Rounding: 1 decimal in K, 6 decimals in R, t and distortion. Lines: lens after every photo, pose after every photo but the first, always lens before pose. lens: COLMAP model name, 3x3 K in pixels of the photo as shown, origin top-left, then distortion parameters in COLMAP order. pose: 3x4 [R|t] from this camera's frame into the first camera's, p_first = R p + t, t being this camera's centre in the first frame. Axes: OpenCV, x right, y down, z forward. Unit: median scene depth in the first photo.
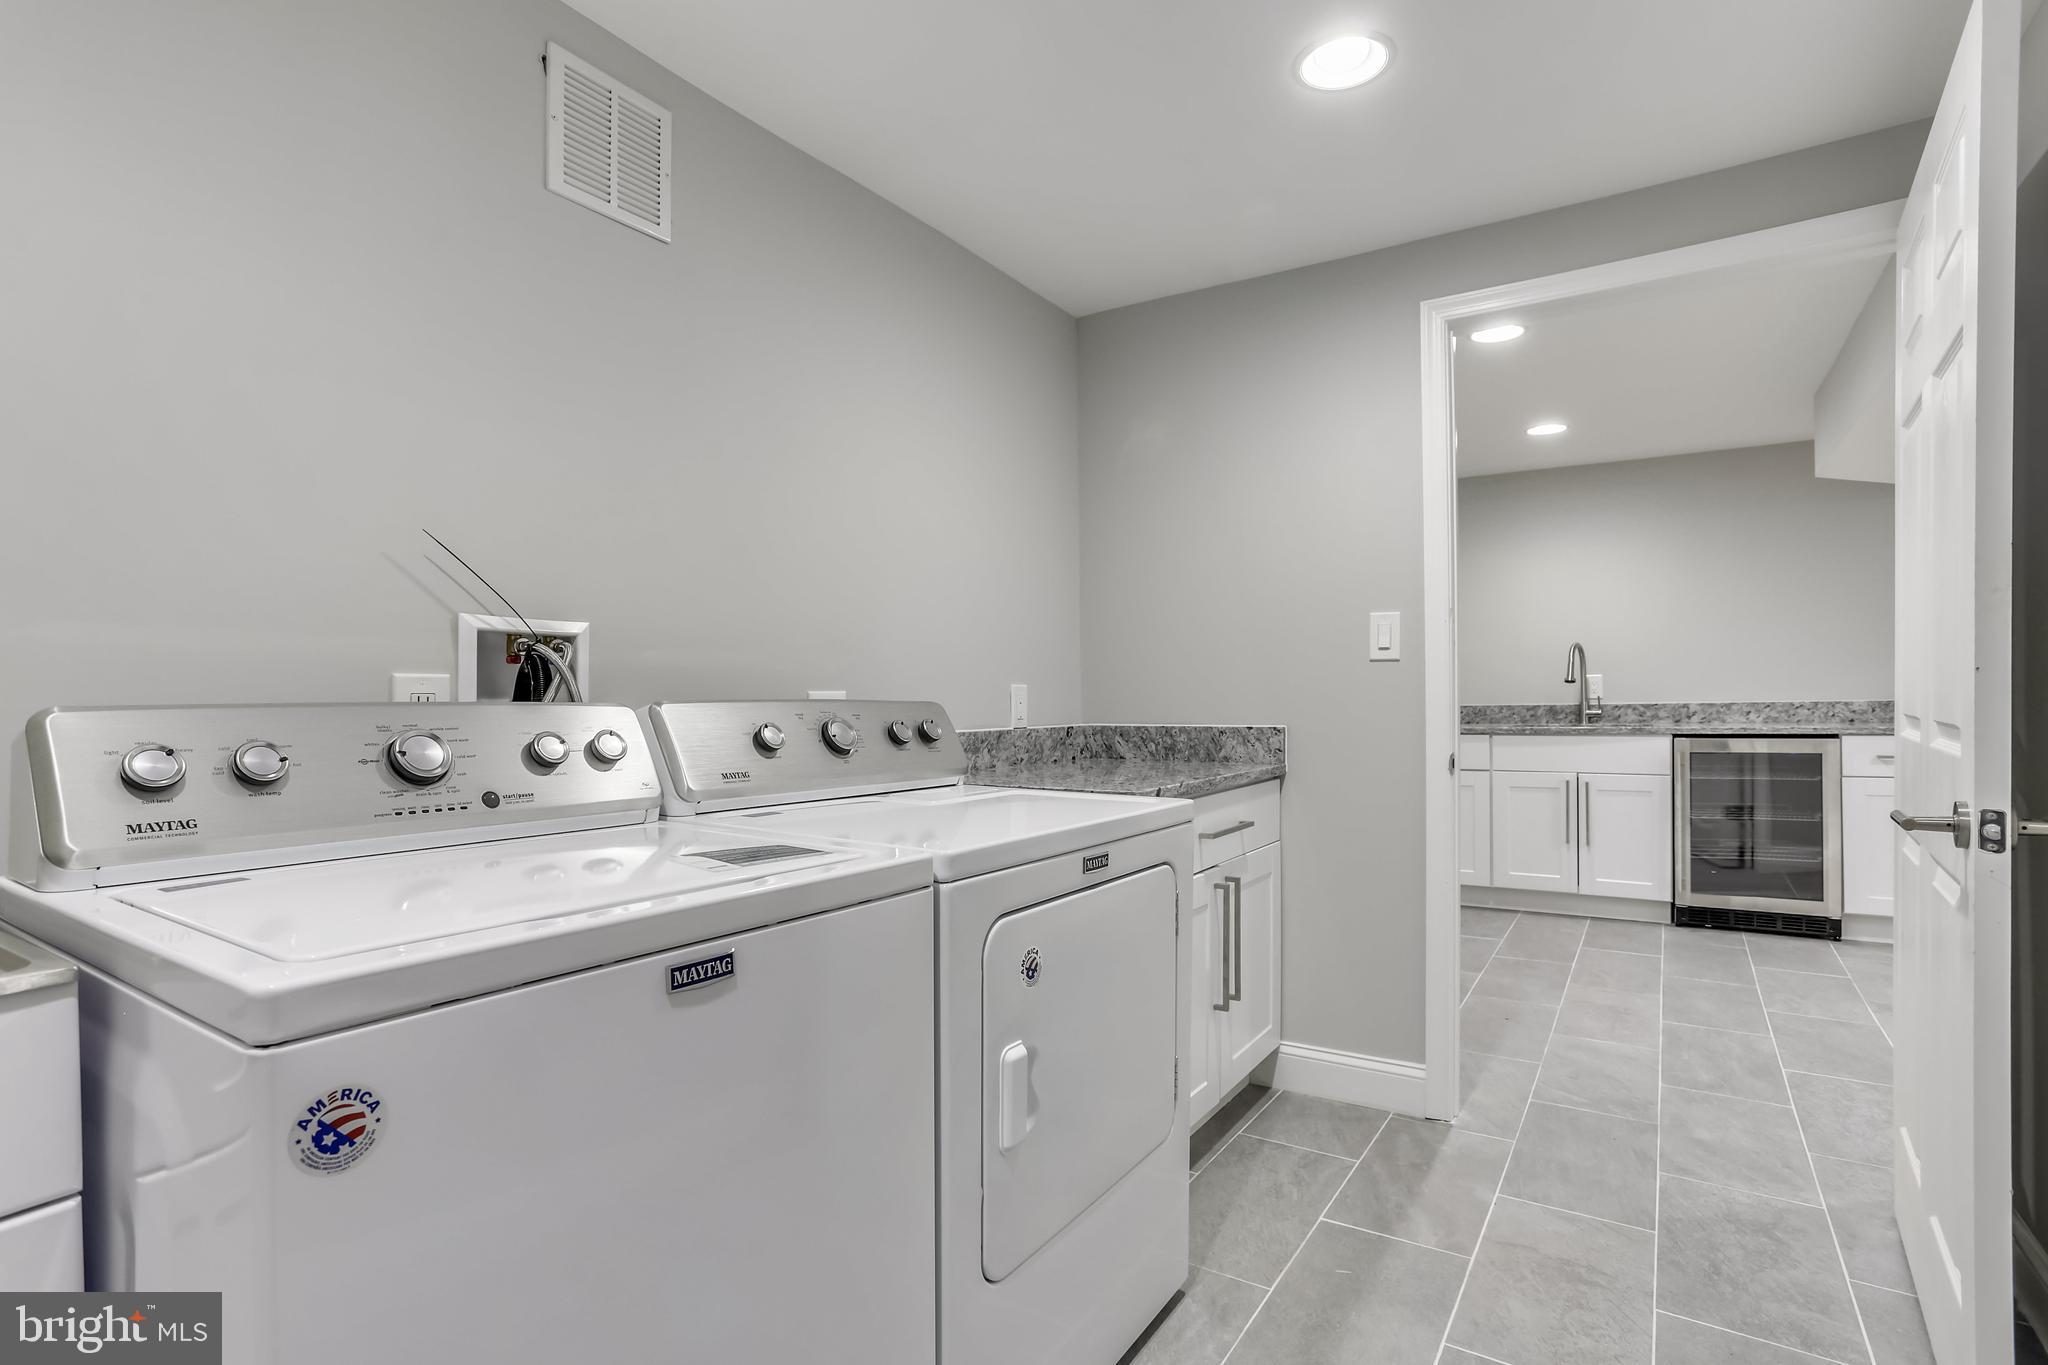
lens RADIAL K [[1010.6, 0, 1027.4], [0, 1010.6, 694.0], [0, 0, 1]] dist [-0.018268, 0.003782]
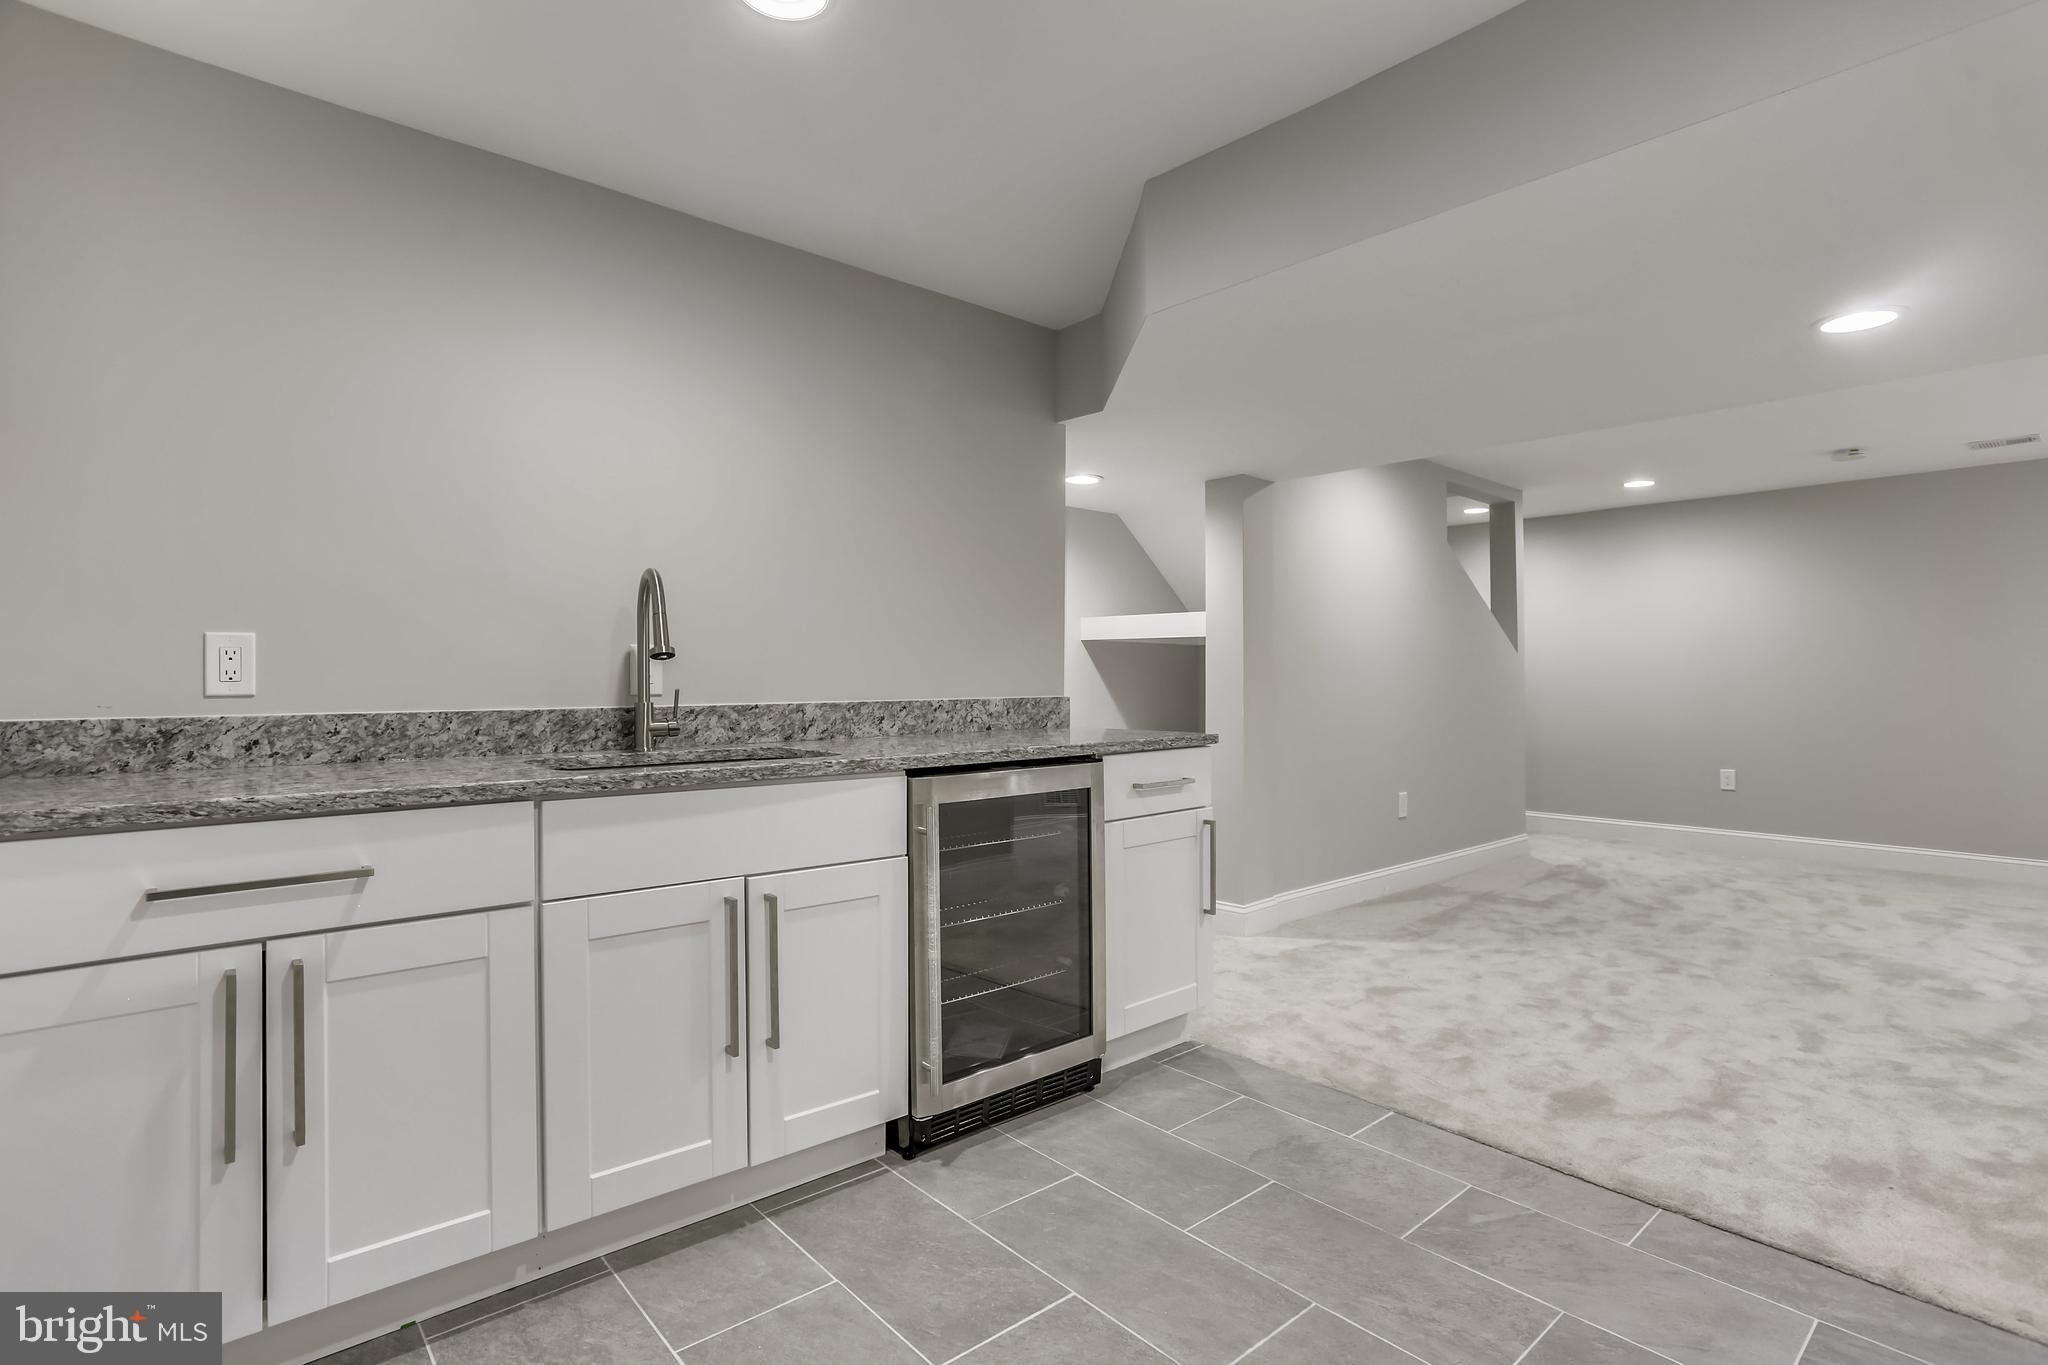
lens RADIAL K [[1010.6, 0, 1015.8], [0, 1010.6, 682.7], [0, 0, 1]] dist [-0.018268, 0.003782]
pose [[0.264513, 0.010743, 0.964322, 0.169166], [-0.006653, 0.999934, -0.009315, 0.002286], [-0.964359, -0.003952, 0.264568, 0.749641]]
